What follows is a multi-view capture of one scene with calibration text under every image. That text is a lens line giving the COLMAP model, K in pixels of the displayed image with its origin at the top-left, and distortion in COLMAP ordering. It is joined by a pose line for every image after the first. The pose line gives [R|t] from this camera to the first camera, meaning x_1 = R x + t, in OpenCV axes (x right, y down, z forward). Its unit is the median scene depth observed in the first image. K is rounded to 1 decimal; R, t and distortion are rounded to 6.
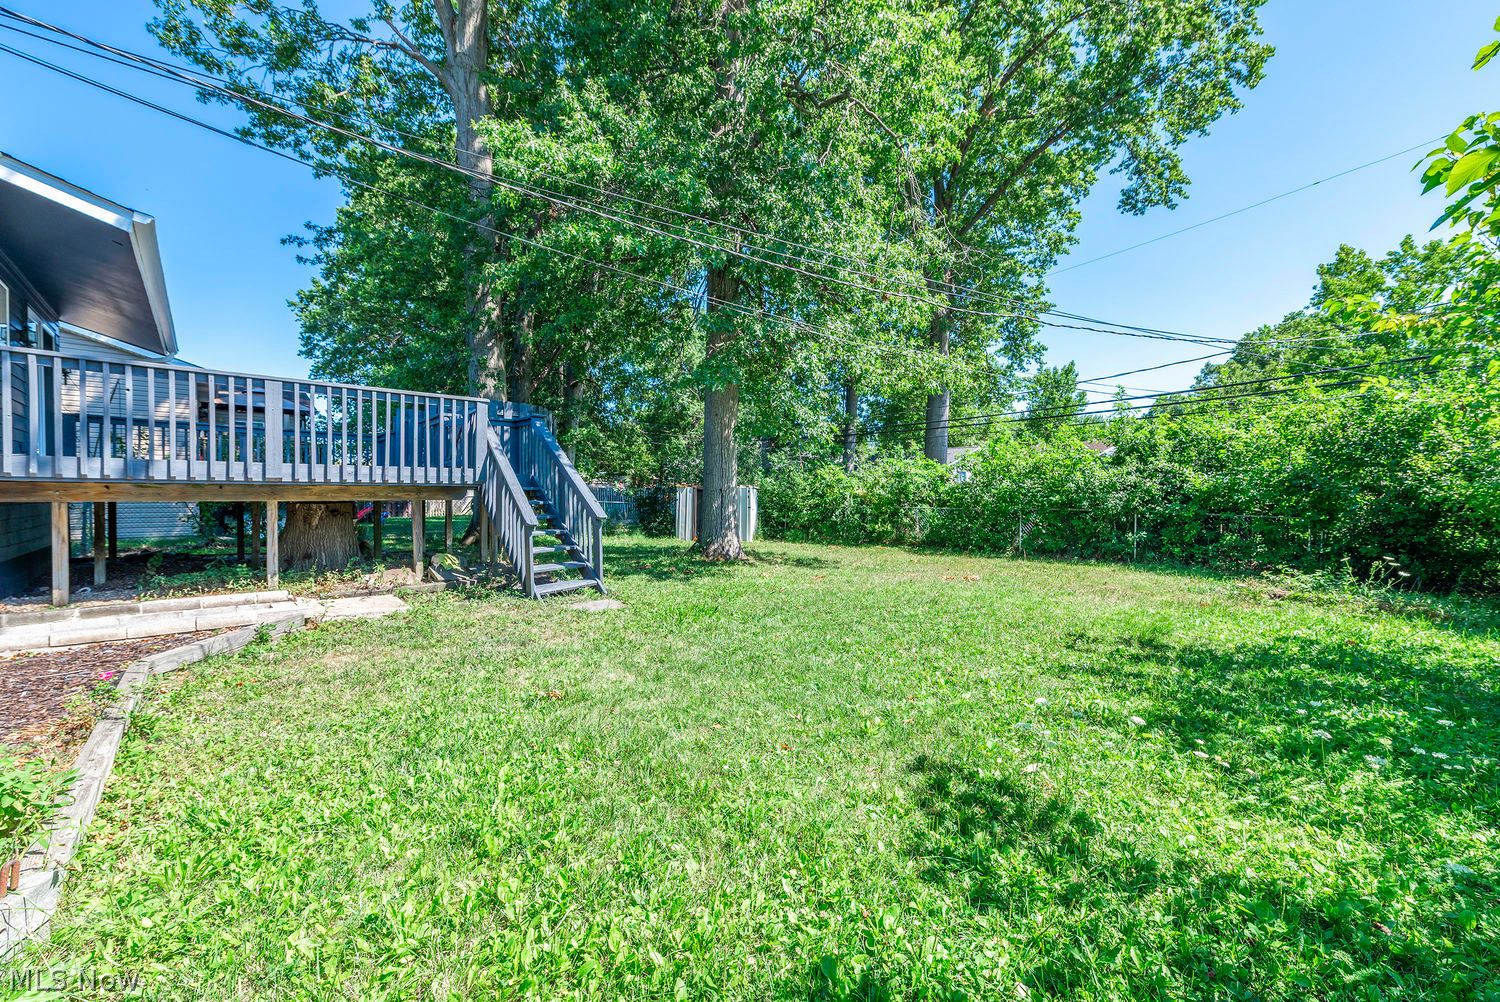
lens RADIAL K [[599.1, 0, 746.3], [0, 599.1, 508.4], [0, 0, 1]] dist [0.019232, -0.000116]
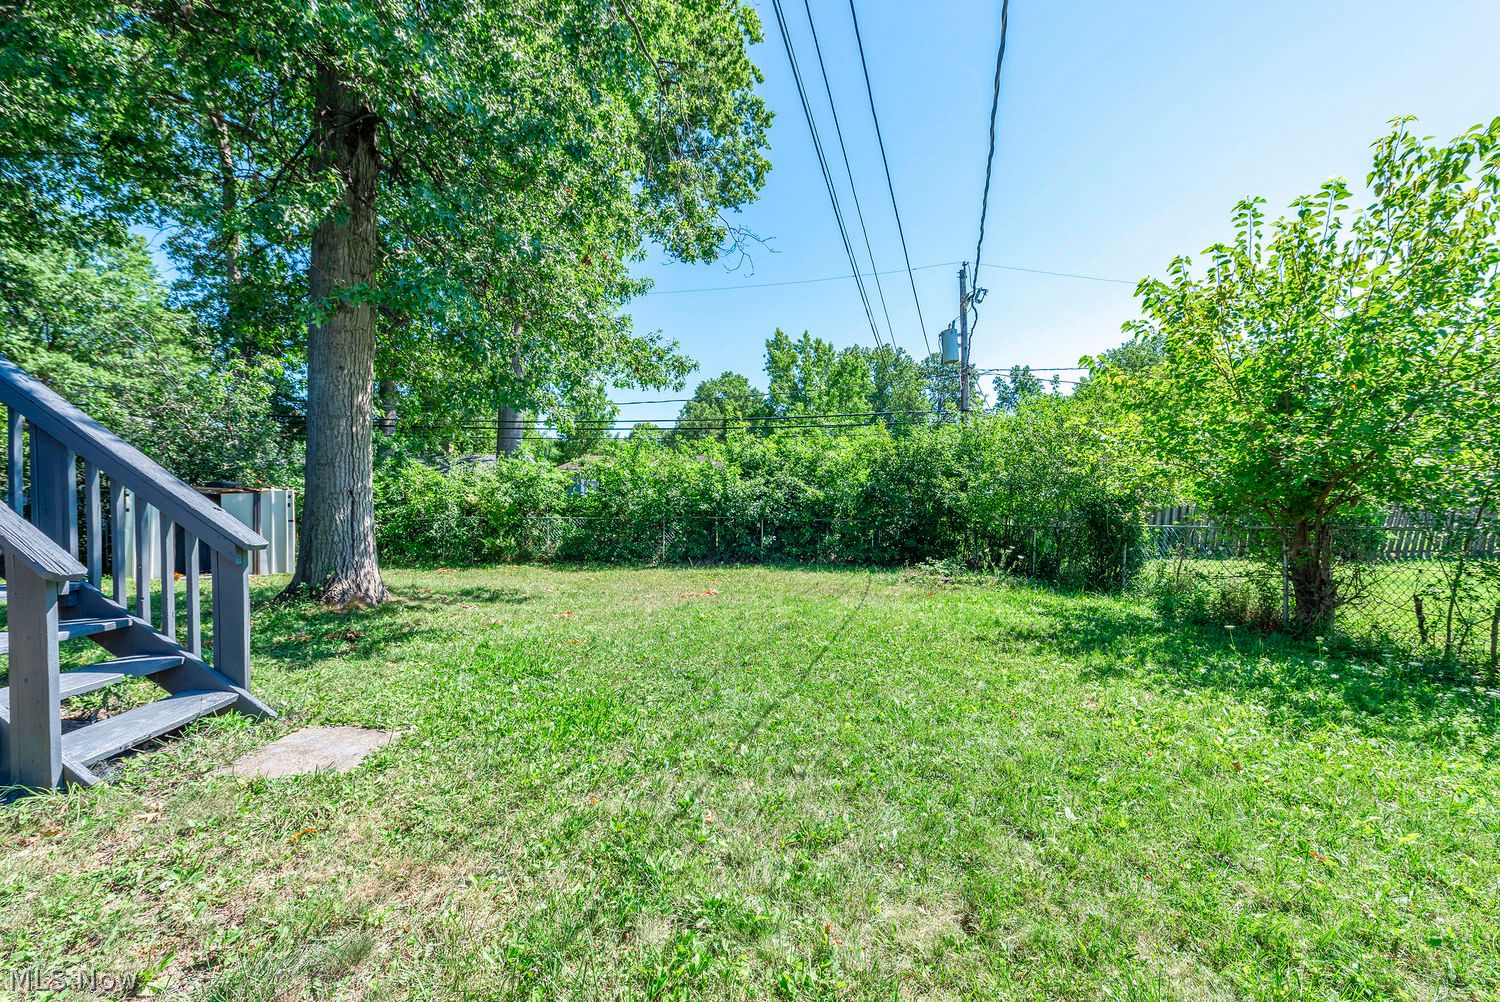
lens RADIAL K [[599.1, 0, 746.3], [0, 599.1, 508.4], [0, 0, 1]] dist [0.019232, -0.000116]
pose [[0.694804, -0.001325, 0.719198, -0.144165], [0.012201, 0.999876, -0.009945, -0.002223], [-0.719096, 0.015685, 0.694734, 0.195640]]
